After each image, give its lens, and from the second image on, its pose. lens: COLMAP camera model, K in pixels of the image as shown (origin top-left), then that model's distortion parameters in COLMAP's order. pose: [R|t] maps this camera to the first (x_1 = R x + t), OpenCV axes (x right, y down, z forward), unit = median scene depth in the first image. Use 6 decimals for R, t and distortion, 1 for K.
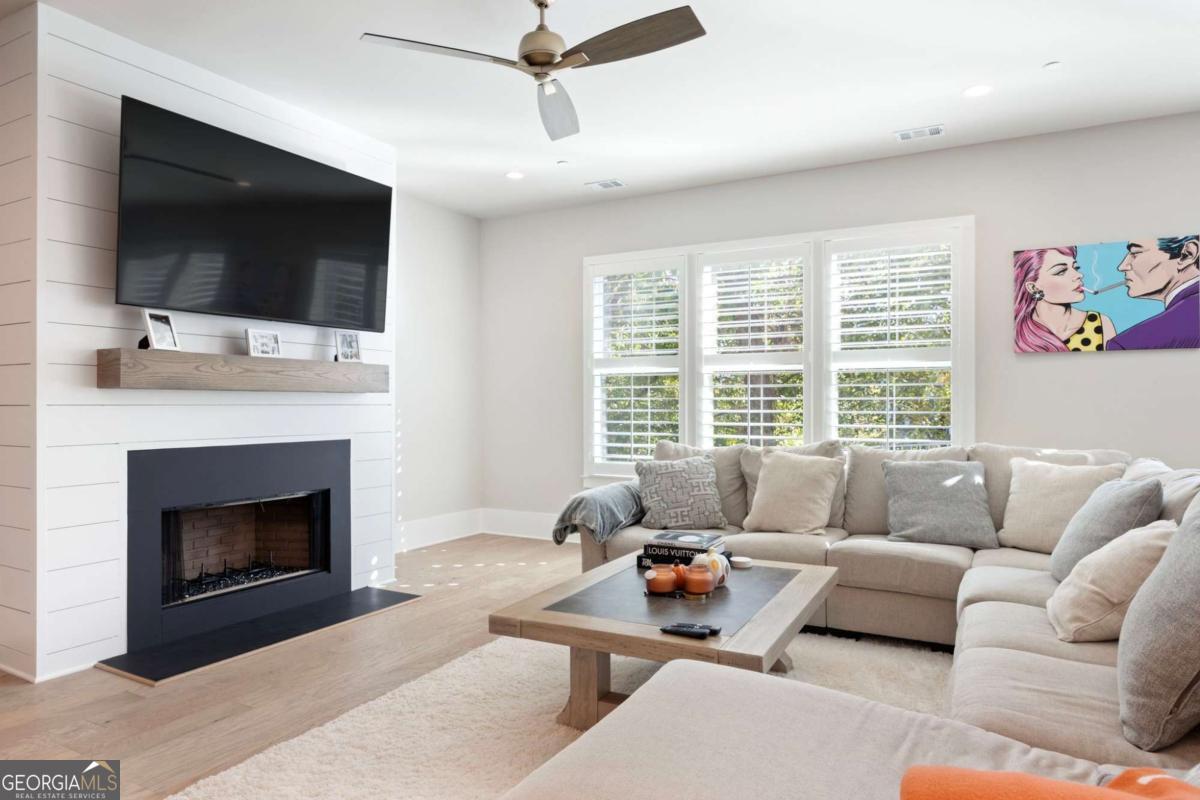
lens RADIAL K [[741.8, 0, 605.6], [0, 741.8, 404.0], [0, 0, 1]] dist [0.000677, -0.000344]
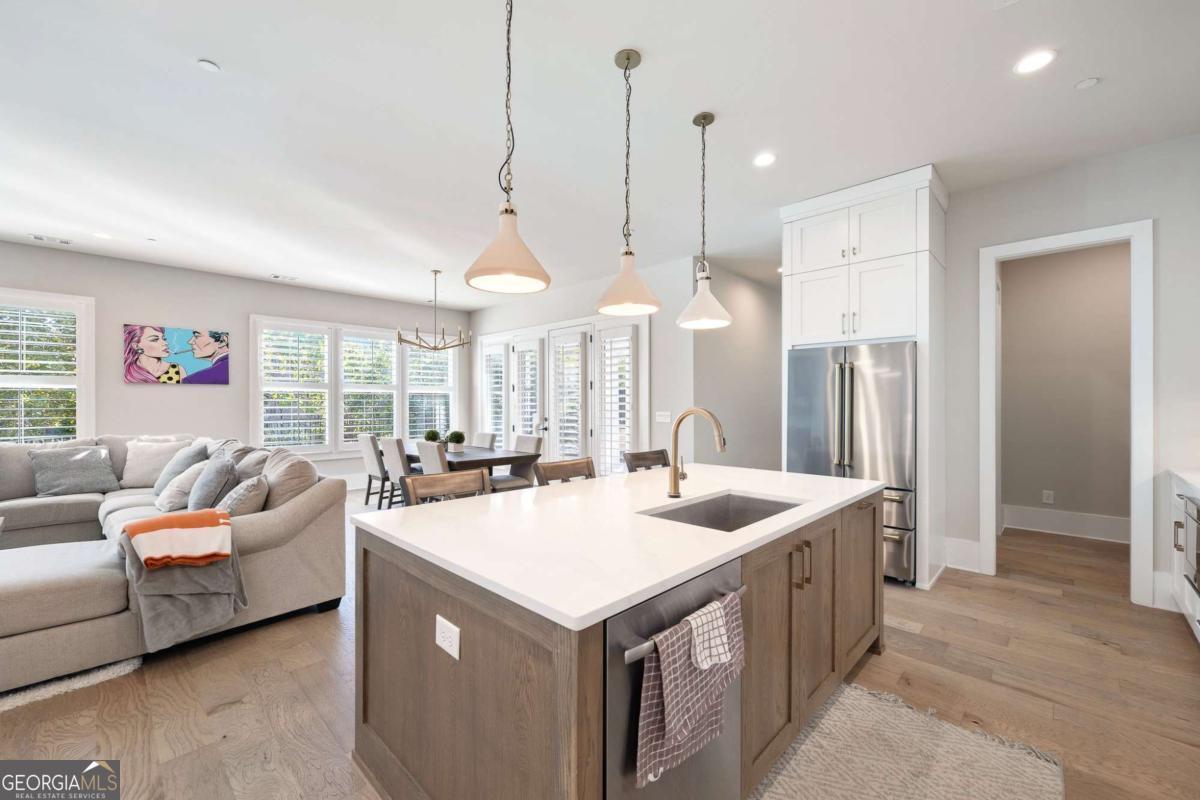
lens RADIAL K [[485.1, 0, 599.7], [0, 485.1, 403.0], [0, 0, 1]] dist [0.000095, 0.000052]
pose [[0.260734, -0.003304, 0.965405, -0.275570], [0.000841, 0.999995, 0.003195, -0.024064], [-0.965410, -0.000021, 0.260735, -0.401269]]
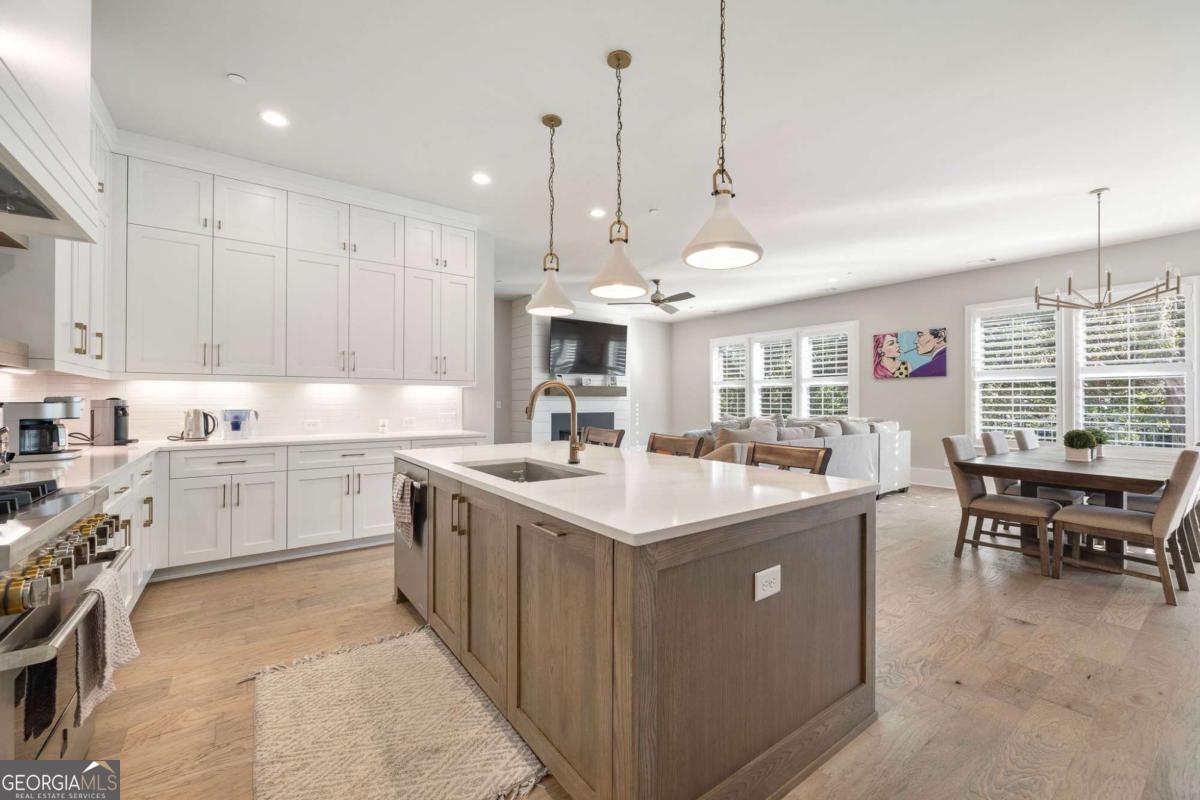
lens RADIAL K [[485.1, 0, 599.7], [0, 485.1, 403.0], [0, 0, 1]] dist [0.000095, 0.000052]
pose [[0.908310, 0.001956, -0.418293, 0.427635], [0.000431, 0.999984, 0.005611, 0.000402], [0.418298, -0.005277, 0.908295, -0.810127]]
